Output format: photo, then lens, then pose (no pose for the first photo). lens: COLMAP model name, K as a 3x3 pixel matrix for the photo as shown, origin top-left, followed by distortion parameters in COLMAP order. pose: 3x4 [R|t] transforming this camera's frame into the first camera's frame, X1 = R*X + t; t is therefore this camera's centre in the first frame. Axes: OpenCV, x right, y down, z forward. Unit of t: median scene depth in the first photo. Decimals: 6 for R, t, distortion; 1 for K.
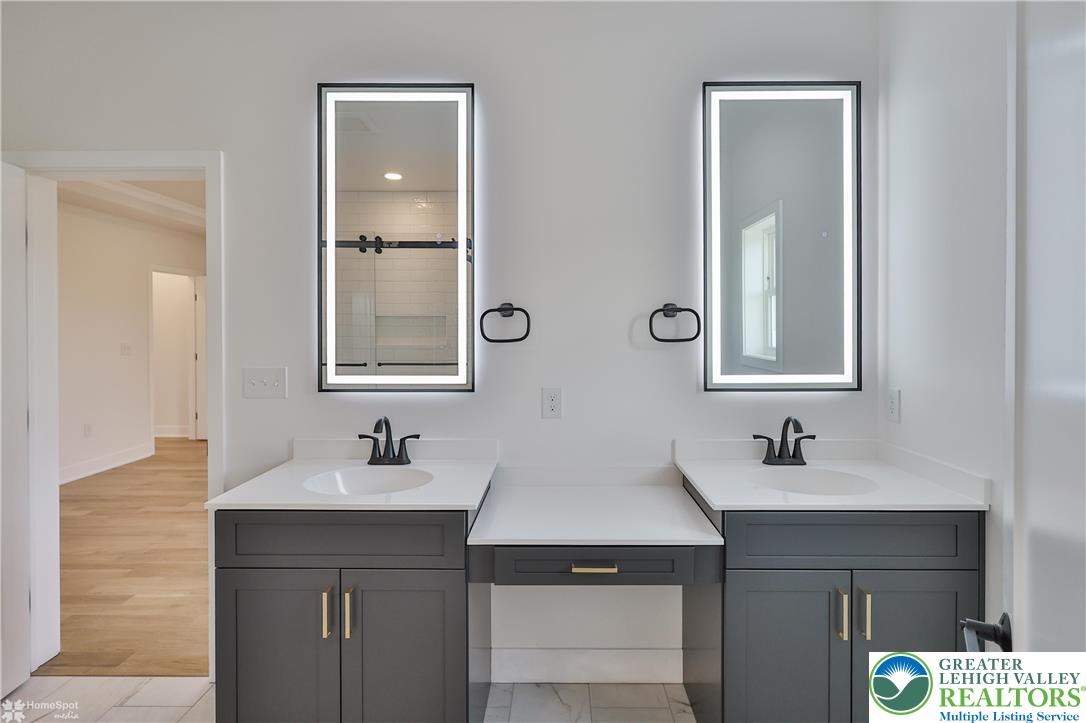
lens RADIAL K [[558.7, 0, 549.2], [0, 558.7, 354.3], [0, 0, 1]] dist [0.000375, -0.000017]
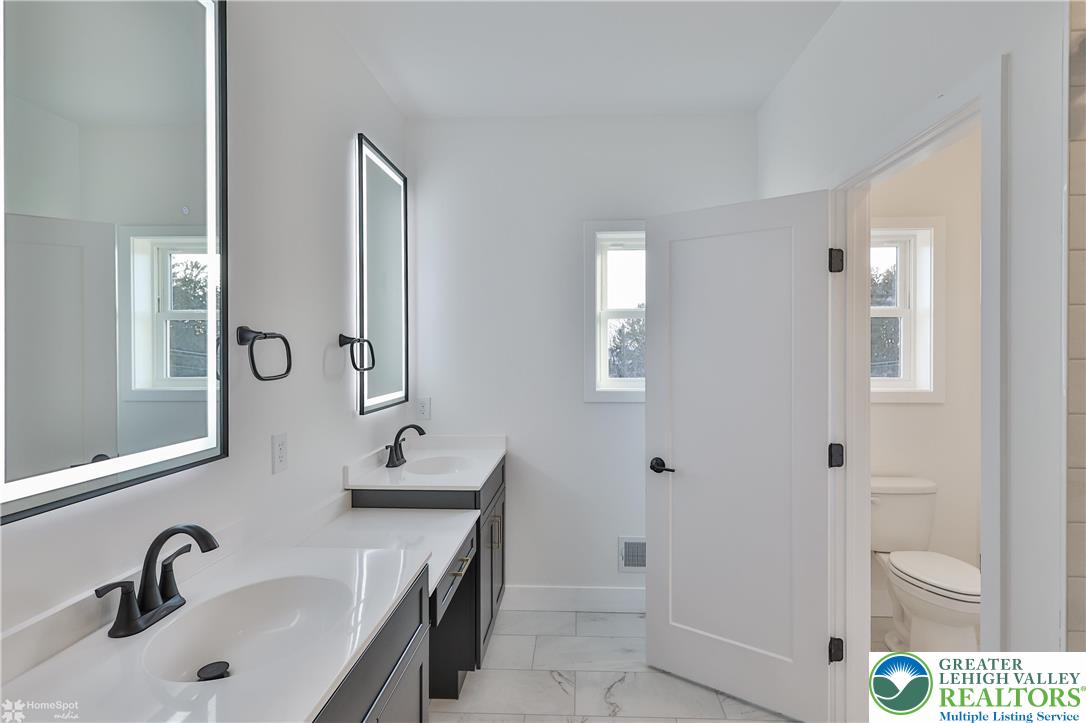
lens RADIAL K [[558.7, 0, 549.2], [0, 558.7, 354.3], [0, 0, 1]] dist [0.000375, -0.000017]
pose [[0.043338, -0.007833, 0.999030, -0.789443], [0.055892, 0.998422, 0.005403, -0.037178], [-0.997496, 0.055603, 0.043707, 0.585808]]
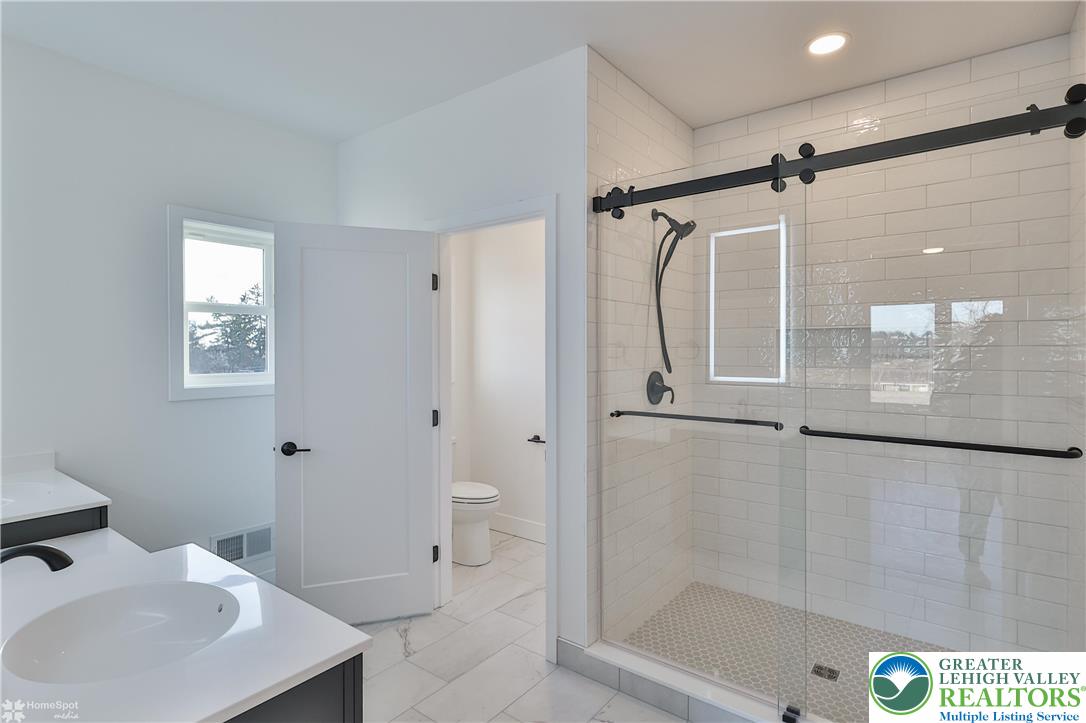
lens RADIAL K [[558.7, 0, 549.2], [0, 558.7, 354.3], [0, 0, 1]] dist [0.000375, -0.000017]
pose [[-0.798761, -0.004054, 0.601635, -0.860789], [0.033014, 0.998175, 0.050557, -0.048017], [-0.600742, 0.060245, -0.797170, 1.051820]]
